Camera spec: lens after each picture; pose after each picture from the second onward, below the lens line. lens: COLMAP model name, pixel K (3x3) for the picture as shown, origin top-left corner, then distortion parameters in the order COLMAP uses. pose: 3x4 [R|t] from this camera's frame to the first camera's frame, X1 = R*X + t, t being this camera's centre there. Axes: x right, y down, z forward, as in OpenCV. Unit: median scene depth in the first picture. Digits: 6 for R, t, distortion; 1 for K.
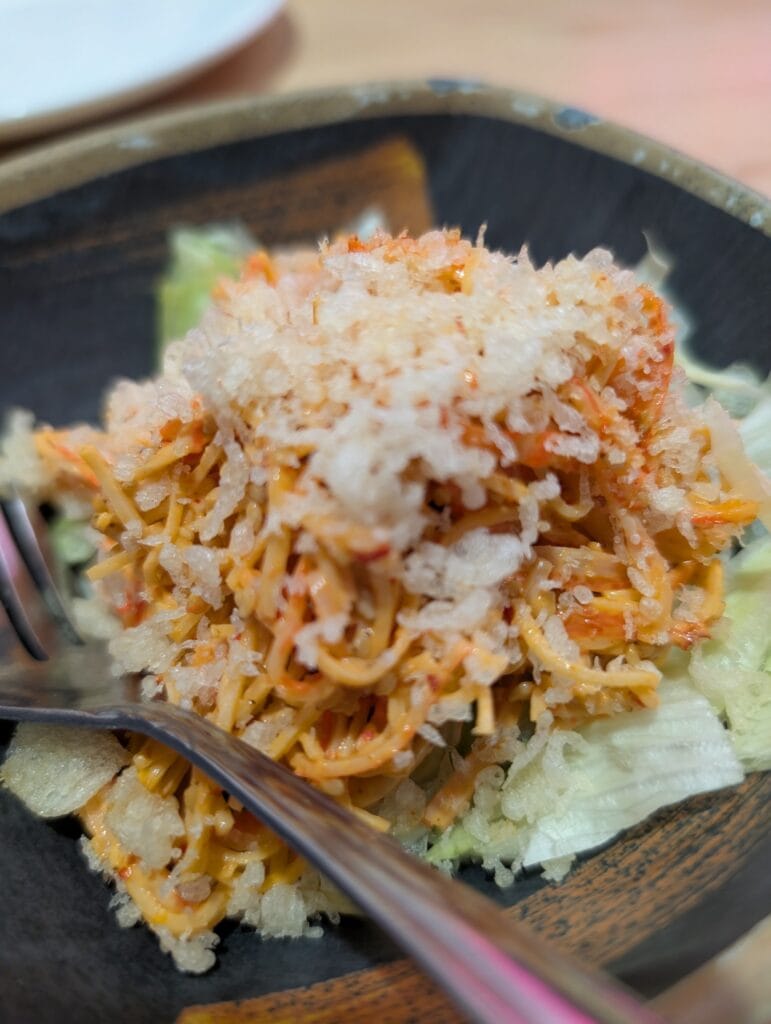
lens RADIAL K [[790.6, 0, 394.1], [0, 790.6, 512.5], [0, 0, 1]] dist [-0.074538, -0.005611]
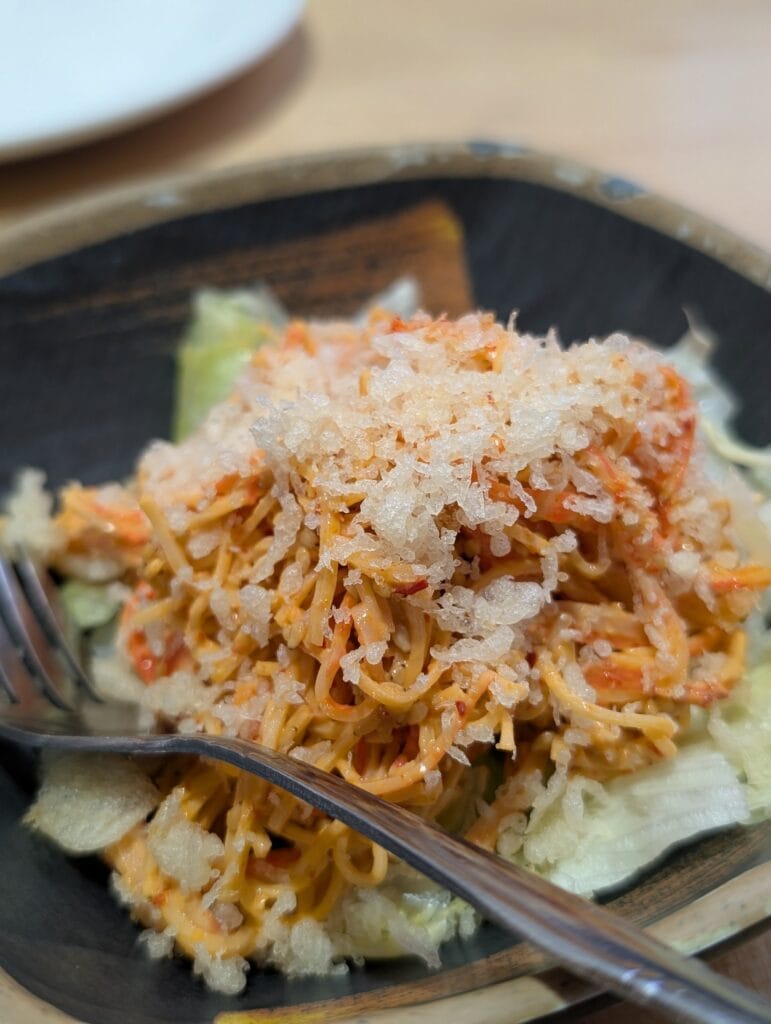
lens RADIAL K [[1389.6, 0, 385.8], [0, 1389.6, 510.8], [0, 0, 1]] dist [0.233171, -1.477057]
pose [[0.999537, 0.030038, -0.004929, -0.051367], [-0.030438, 0.987646, -0.153718, 0.226797], [0.000251, 0.153797, 0.988102, -0.927892]]
